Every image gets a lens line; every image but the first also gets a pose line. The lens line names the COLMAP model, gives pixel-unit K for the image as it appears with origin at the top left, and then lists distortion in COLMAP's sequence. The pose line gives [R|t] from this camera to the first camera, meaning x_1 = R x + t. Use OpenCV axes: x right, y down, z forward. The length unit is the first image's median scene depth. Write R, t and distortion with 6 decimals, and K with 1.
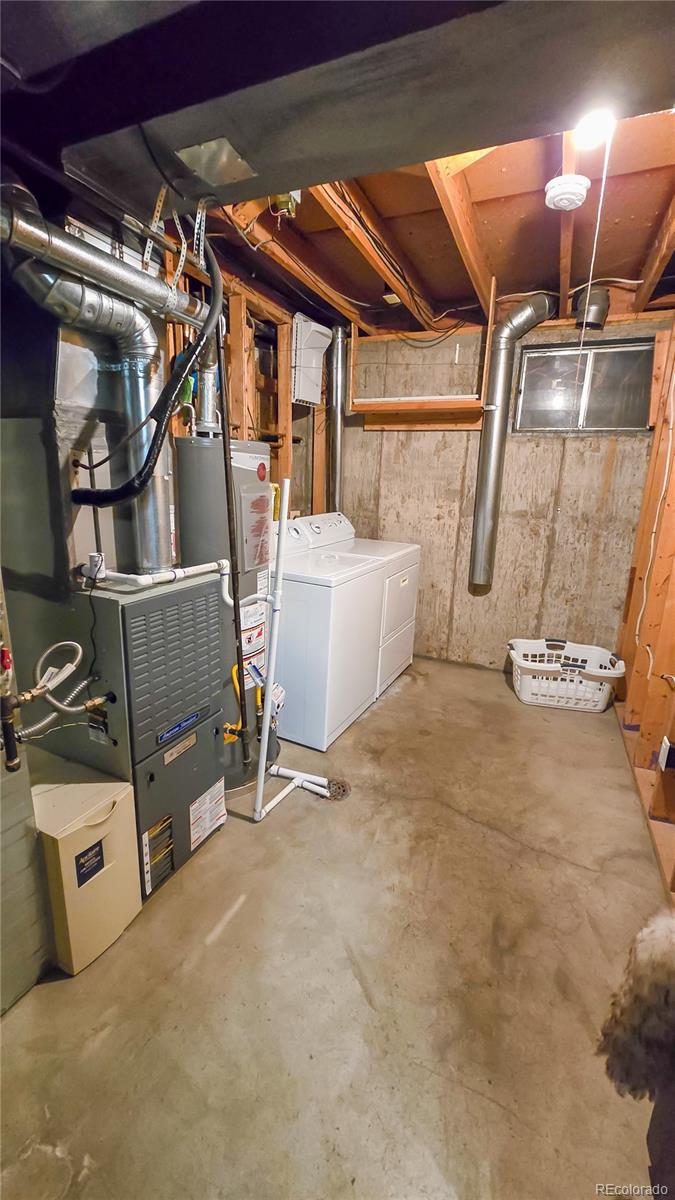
lens RADIAL K [[489.9, 0, 338.3], [0, 489.9, 595.9], [0, 0, 1]] dist [-0.006166, -0.000465]
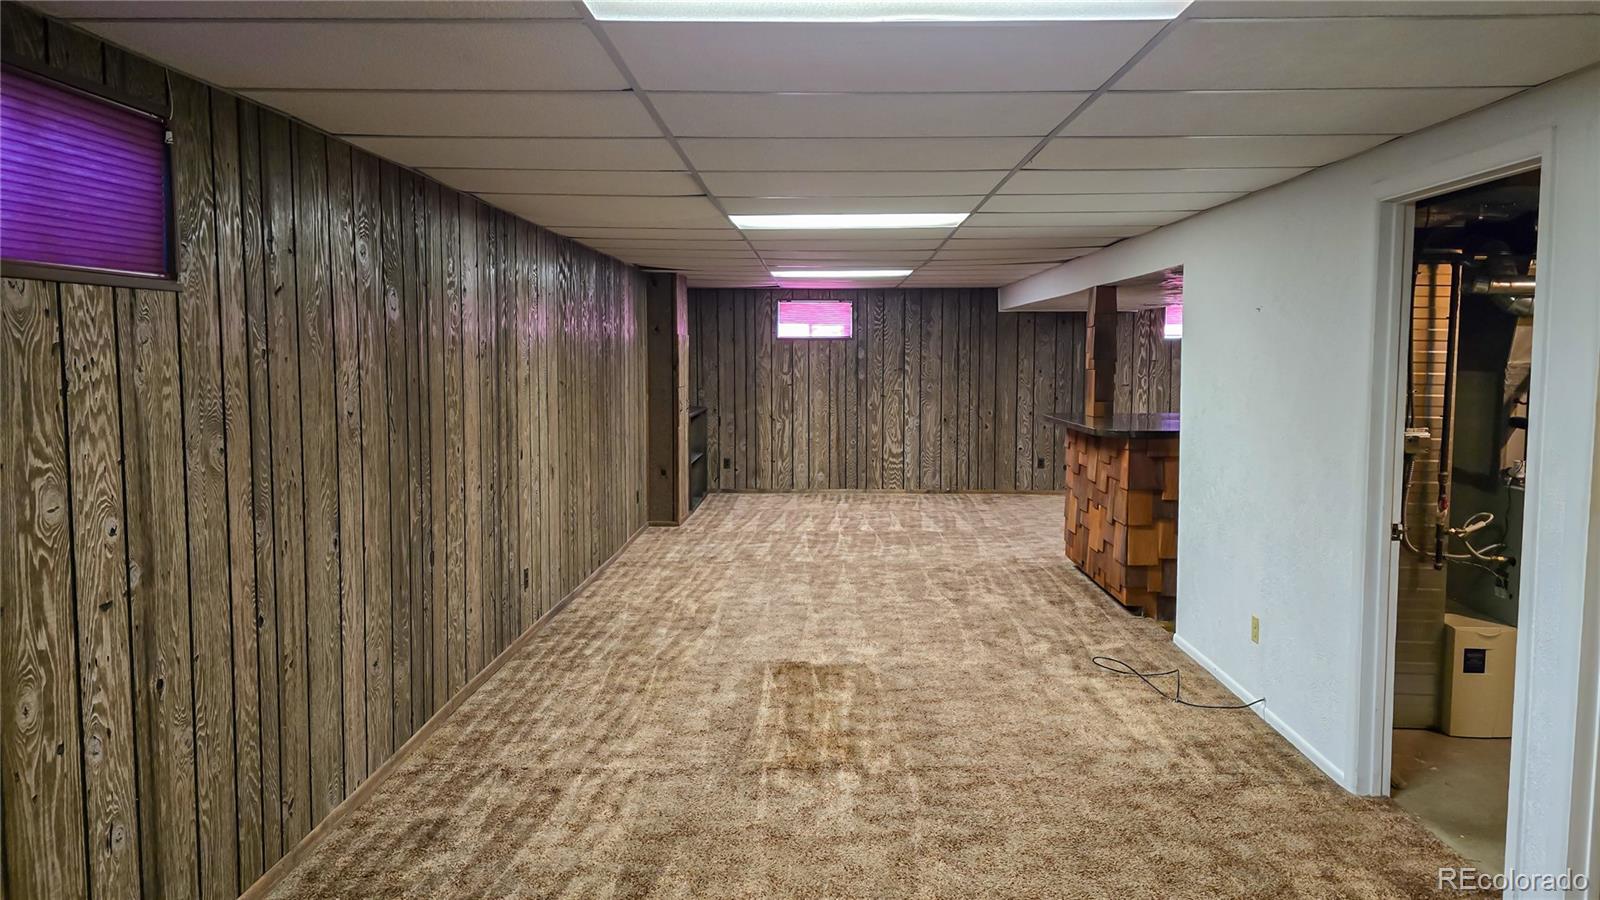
lens RADIAL K [[1099.5, 0, 804.7], [0, 1099.5, 443.9], [0, 0, 1]] dist [0.052735, -0.044698]
pose [[0.381270, 0.045934, -0.923322, 1.832322], [-0.205181, 0.978059, -0.036069, 0.438502], [0.901407, 0.203200, 0.382329, -2.293114]]
